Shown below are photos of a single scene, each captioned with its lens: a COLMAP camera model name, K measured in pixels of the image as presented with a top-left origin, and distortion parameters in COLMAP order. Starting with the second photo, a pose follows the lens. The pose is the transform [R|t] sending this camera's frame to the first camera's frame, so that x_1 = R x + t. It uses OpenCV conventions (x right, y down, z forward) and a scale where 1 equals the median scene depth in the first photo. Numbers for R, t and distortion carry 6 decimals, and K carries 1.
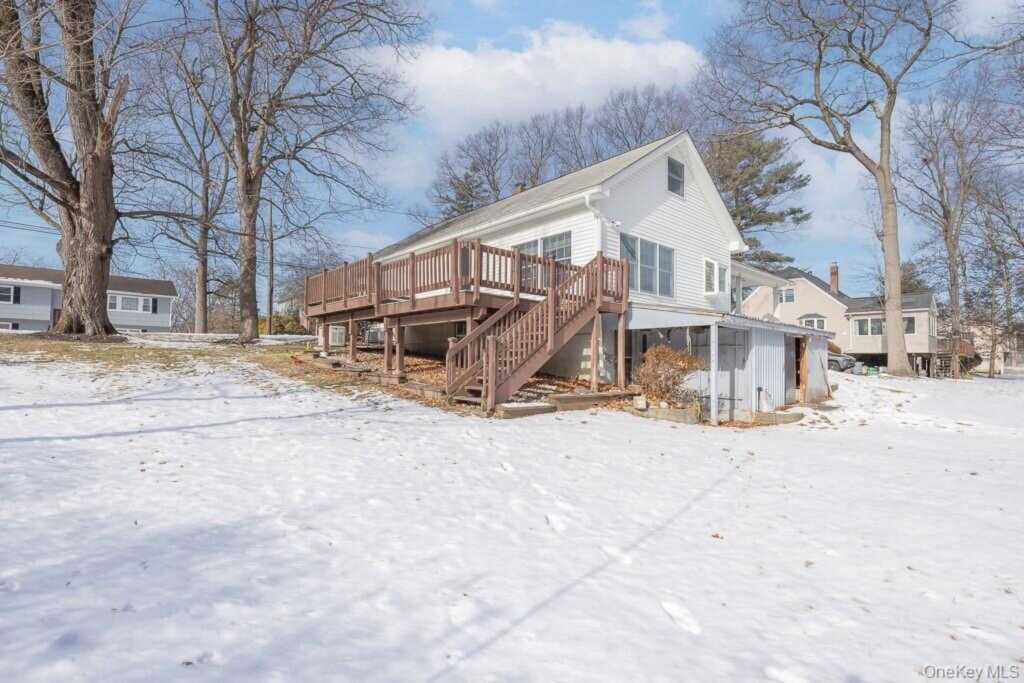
lens RADIAL K [[500.7, 0, 512.0], [0, 500.7, 341.5], [0, 0, 1]] dist [-0.000178, -0.000027]
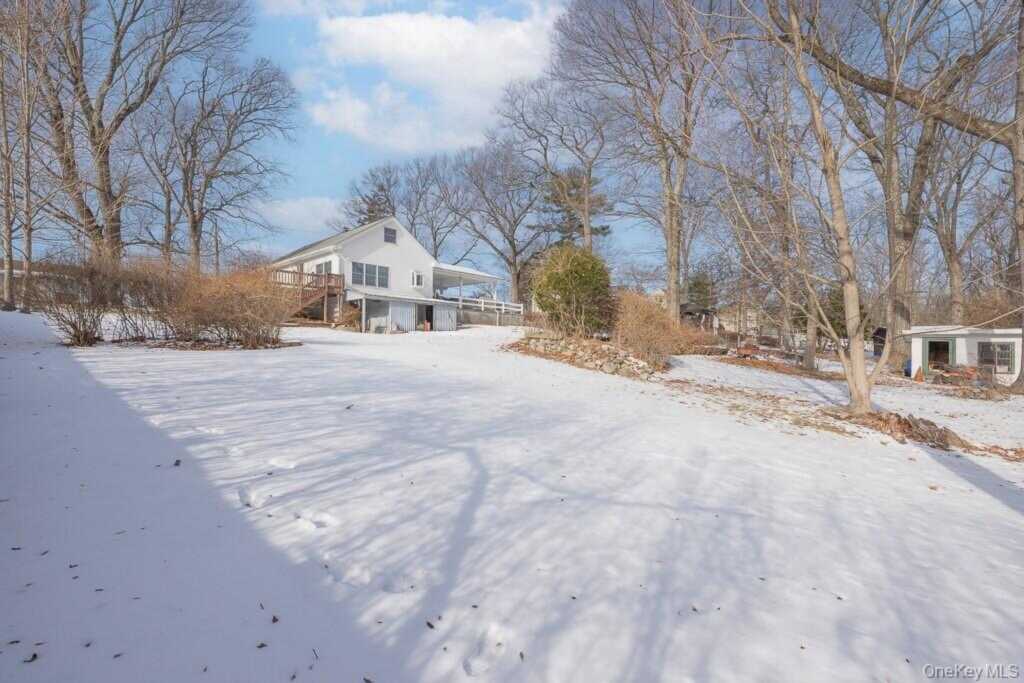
lens RADIAL K [[434.8, 0, 512.0], [0, 434.8, 341.5], [0, 0, 1]] dist [-0.000681, -0.000060]
pose [[0.993428, -0.004222, 0.114385, 0.475309], [-0.000846, 0.999021, 0.044221, 0.050169], [-0.114460, -0.044027, 0.992452, -0.783557]]
